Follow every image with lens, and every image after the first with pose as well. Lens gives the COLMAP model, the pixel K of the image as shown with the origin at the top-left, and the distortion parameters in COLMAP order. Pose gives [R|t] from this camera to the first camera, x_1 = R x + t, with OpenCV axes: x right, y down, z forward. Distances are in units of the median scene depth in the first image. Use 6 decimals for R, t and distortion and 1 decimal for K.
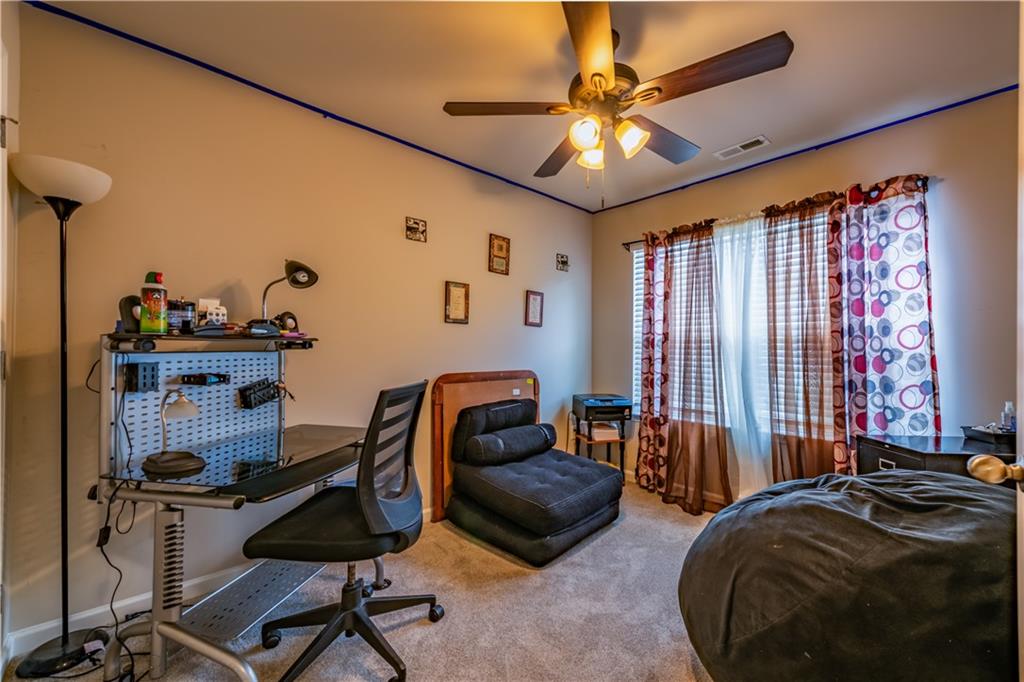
lens RADIAL K [[407.9, 0, 533.0], [0, 407.9, 351.9], [0, 0, 1]] dist [0.003966, 0.000115]
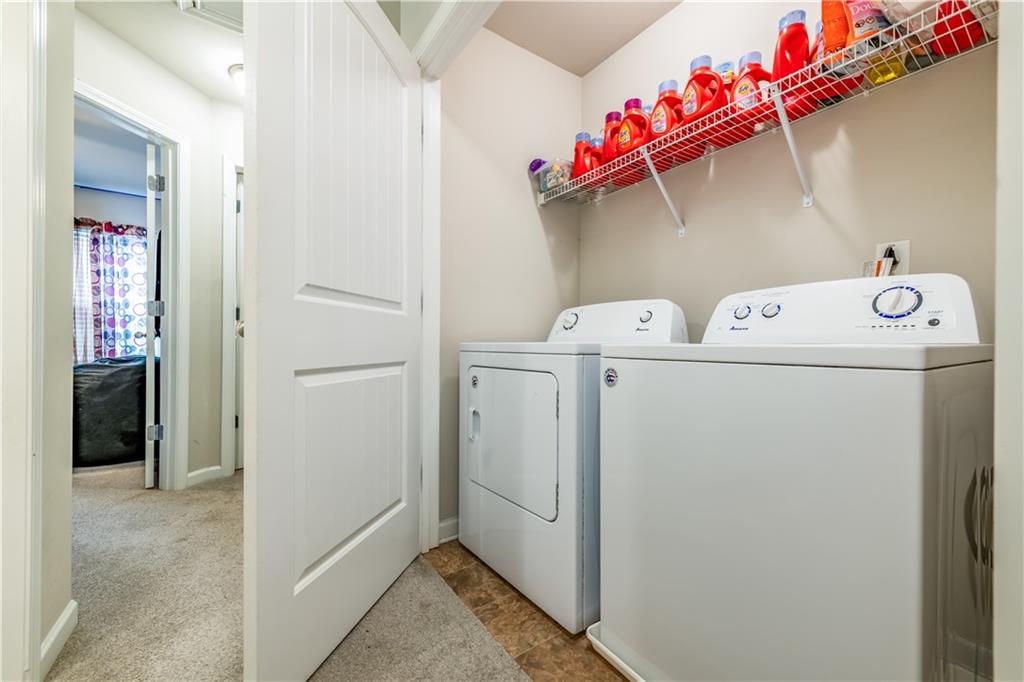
lens RADIAL K [[407.9, 0, 514.1], [0, 407.9, 342.8], [0, 0, 1]] dist [0.003966, 0.000115]
pose [[0.142144, -0.002329, 0.989843, -0.714607], [-0.004384, 0.999986, 0.002983, 0.102899], [-0.989836, -0.004763, 0.142132, -0.986145]]
